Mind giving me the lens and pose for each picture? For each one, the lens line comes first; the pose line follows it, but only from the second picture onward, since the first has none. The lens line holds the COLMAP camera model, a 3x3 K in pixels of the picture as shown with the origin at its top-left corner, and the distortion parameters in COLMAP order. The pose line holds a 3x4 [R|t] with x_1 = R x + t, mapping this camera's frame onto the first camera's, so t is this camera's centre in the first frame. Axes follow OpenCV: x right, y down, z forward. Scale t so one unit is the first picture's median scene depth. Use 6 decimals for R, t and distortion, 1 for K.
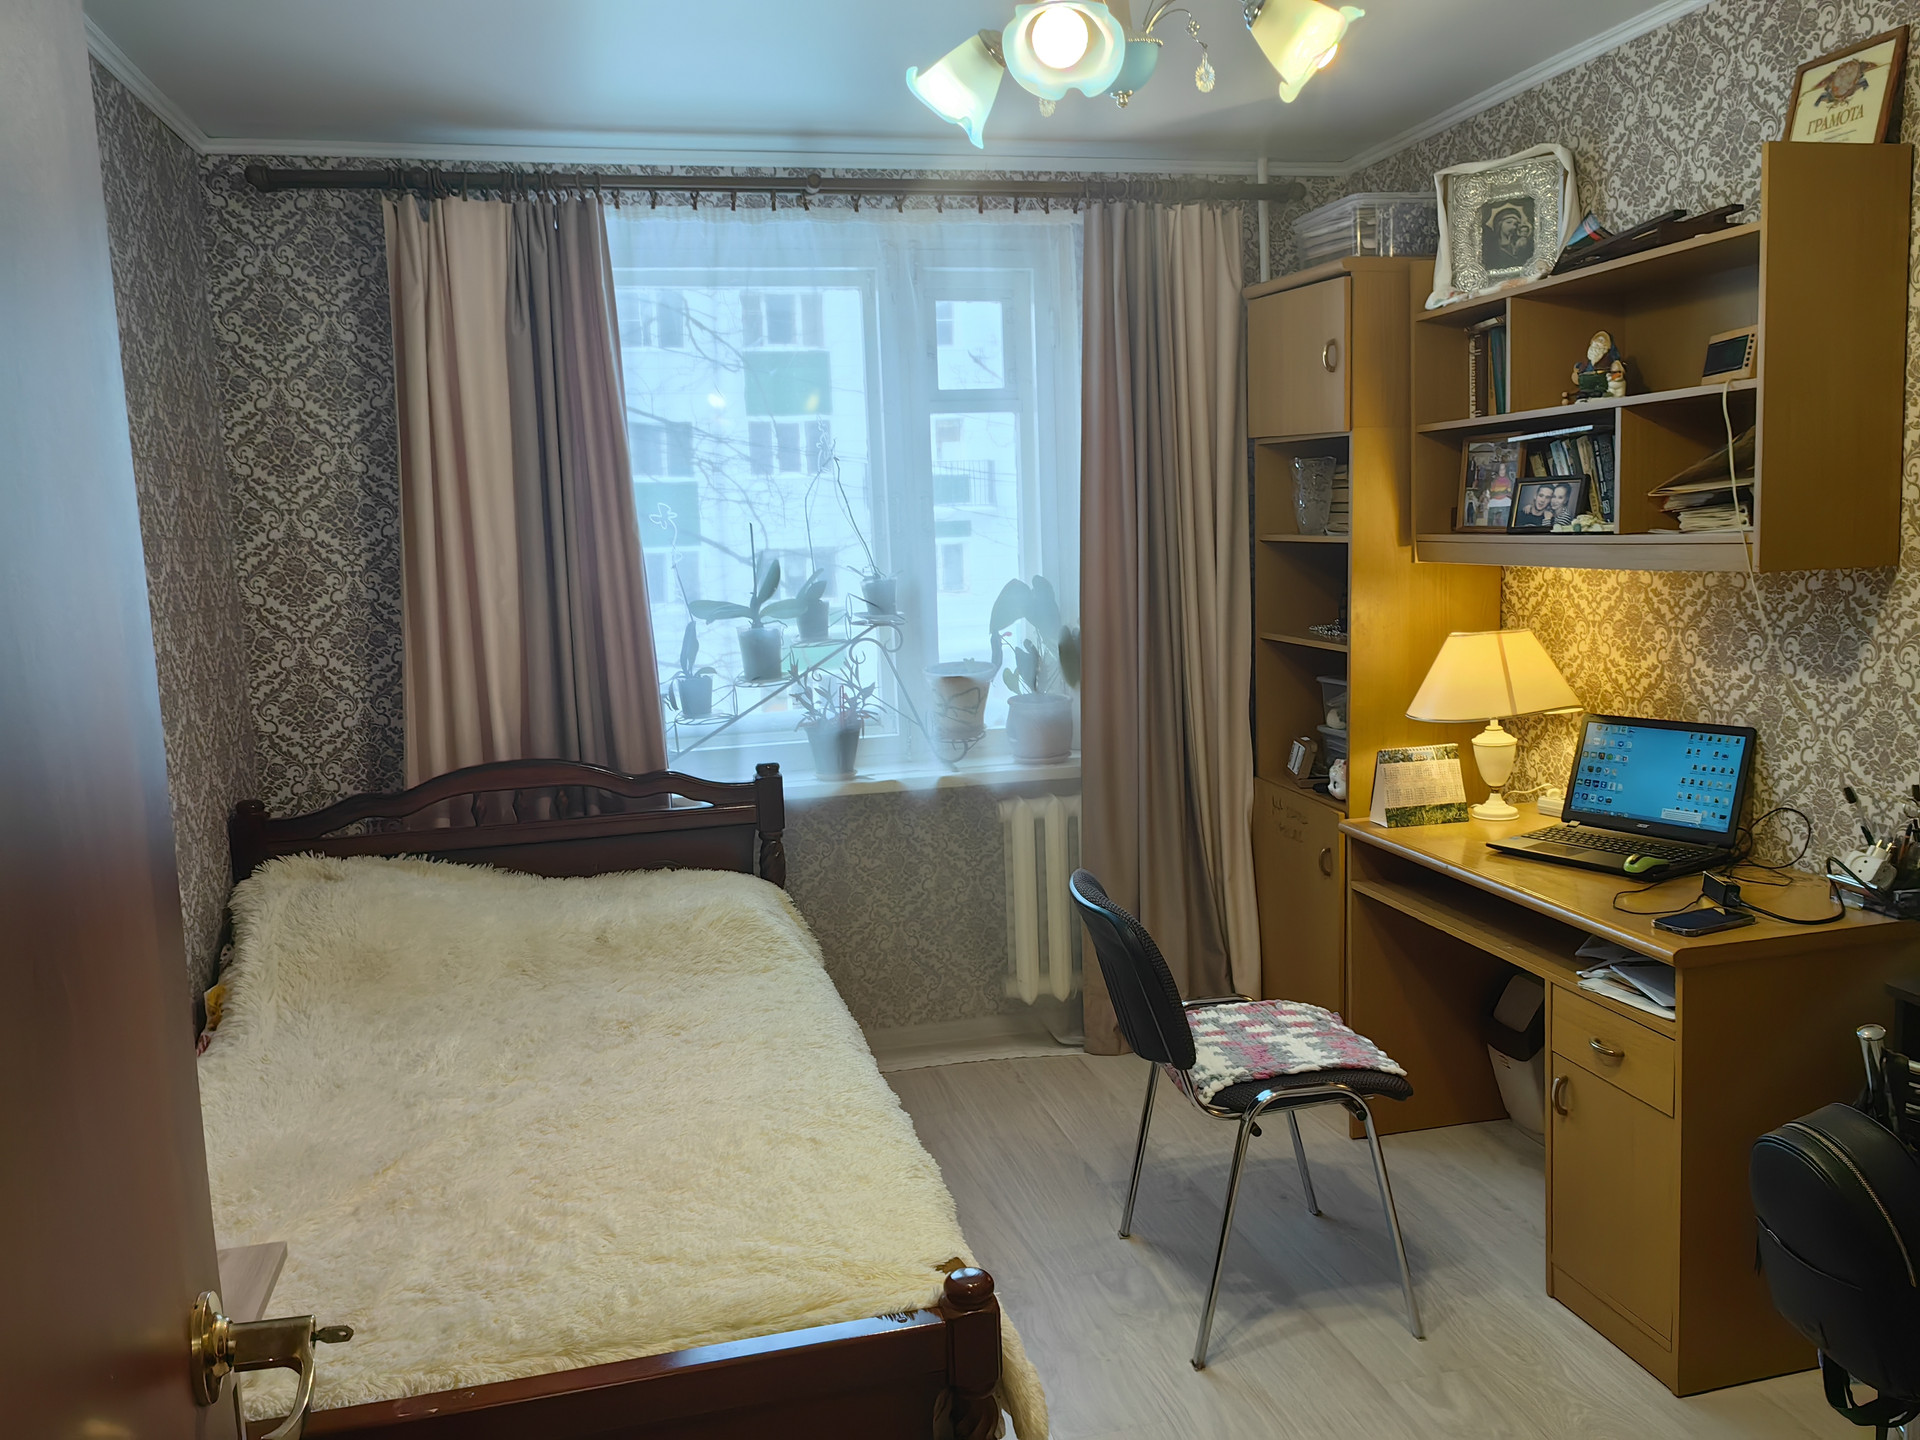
lens RADIAL K [[1488.6, 0, 967.4], [0, 1488.6, 662.8], [0, 0, 1]] dist [-0.008375, -0.003420]
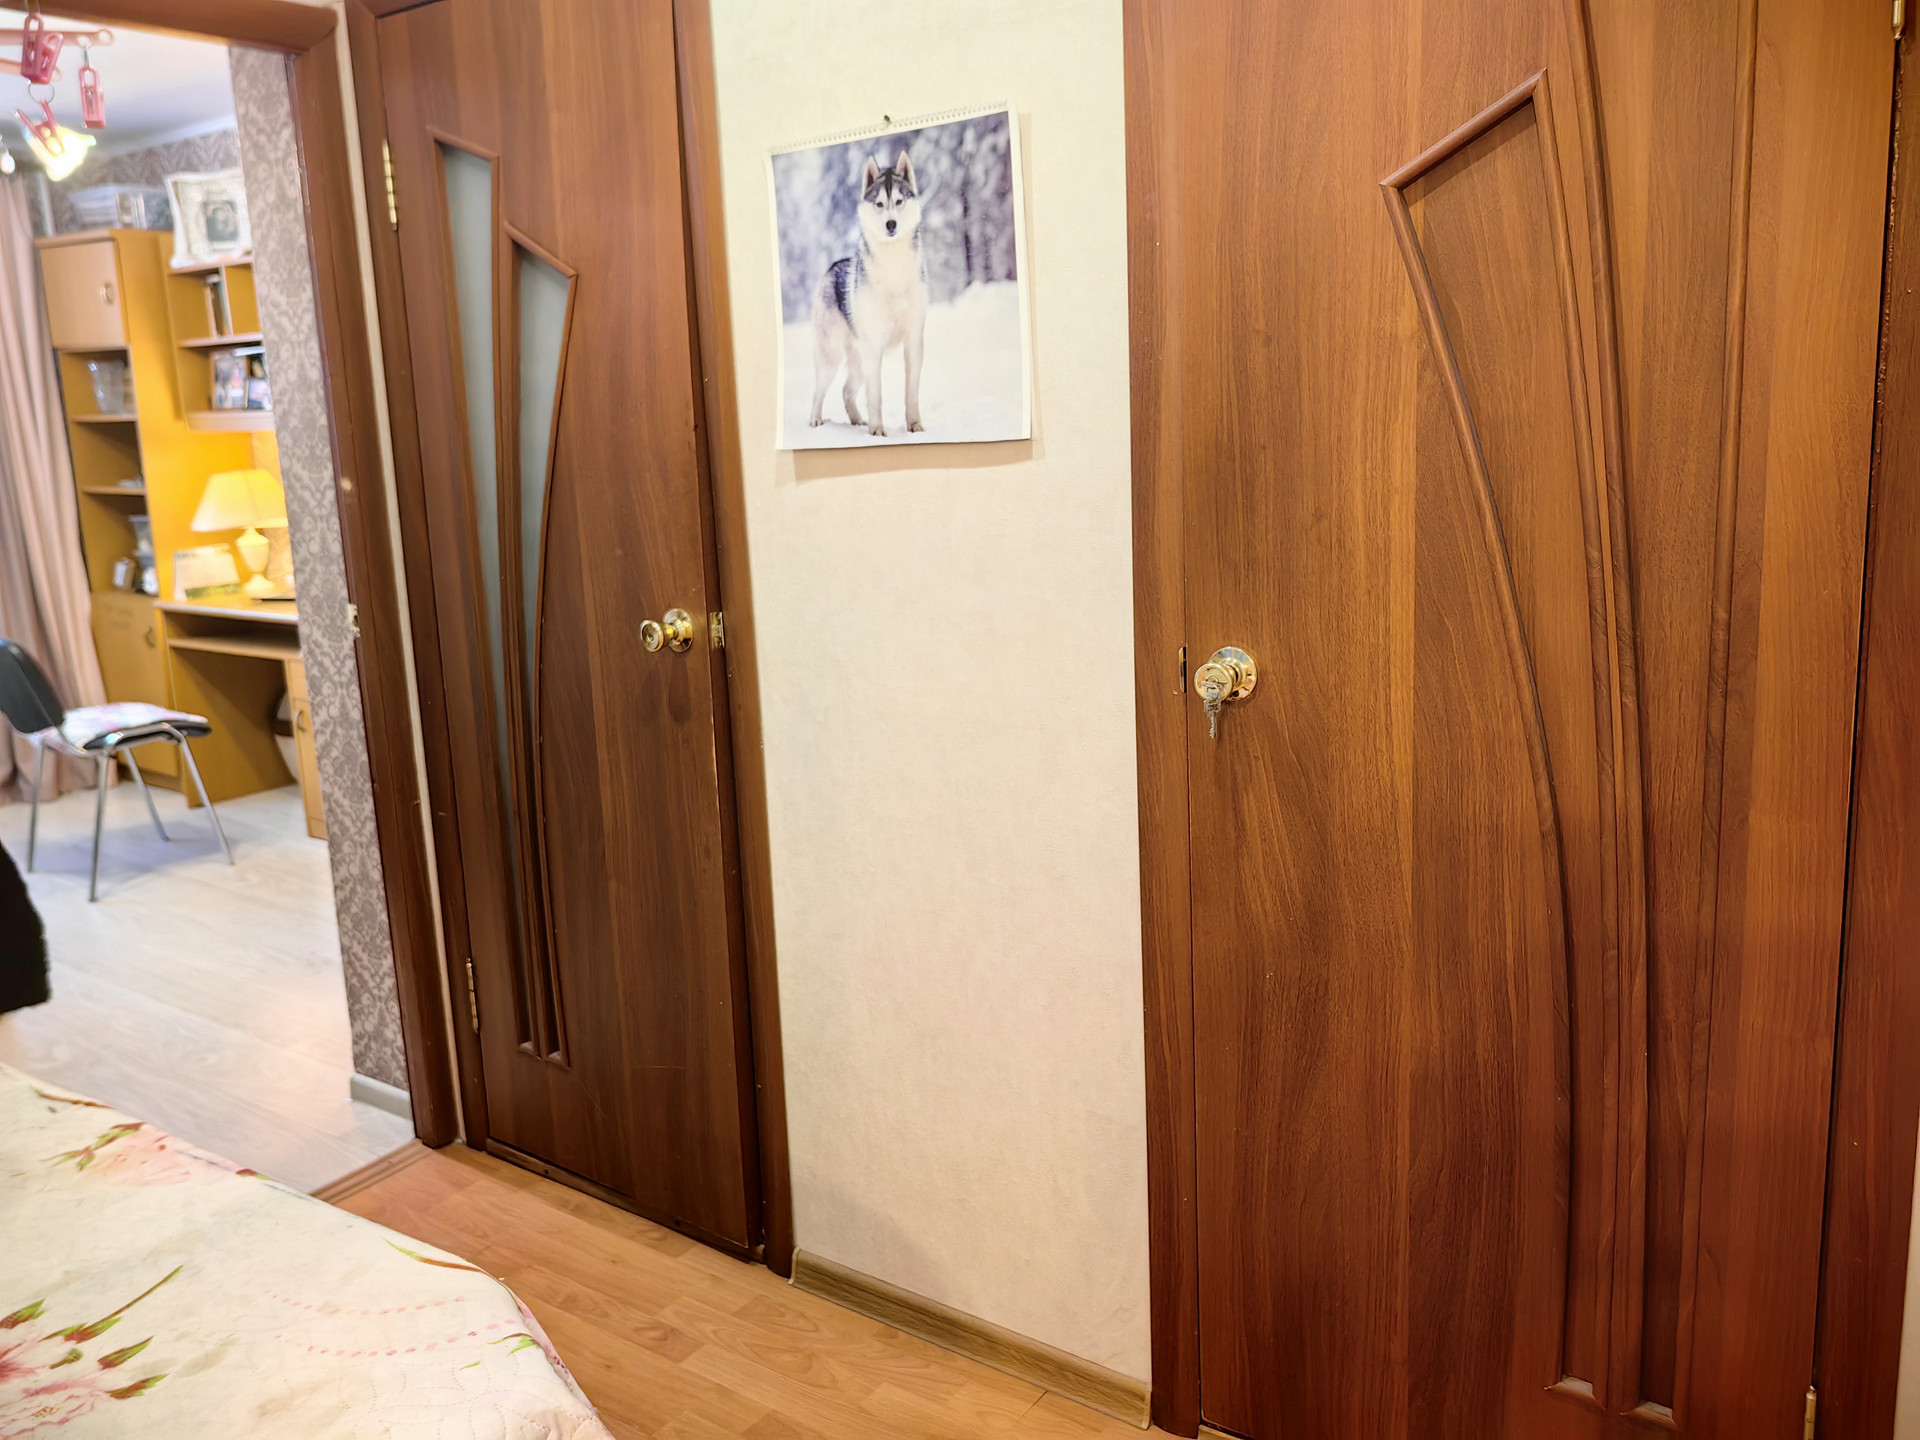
lens RADIAL K [[1488.6, 0, 967.4], [0, 1488.6, 662.8], [0, 0, 1]] dist [-0.008375, -0.003420]
pose [[0.746188, -0.119678, 0.654890, -0.135317], [0.082865, 0.992756, 0.087004, 0.106499], [-0.660558, -0.010654, 0.750699, -0.715162]]
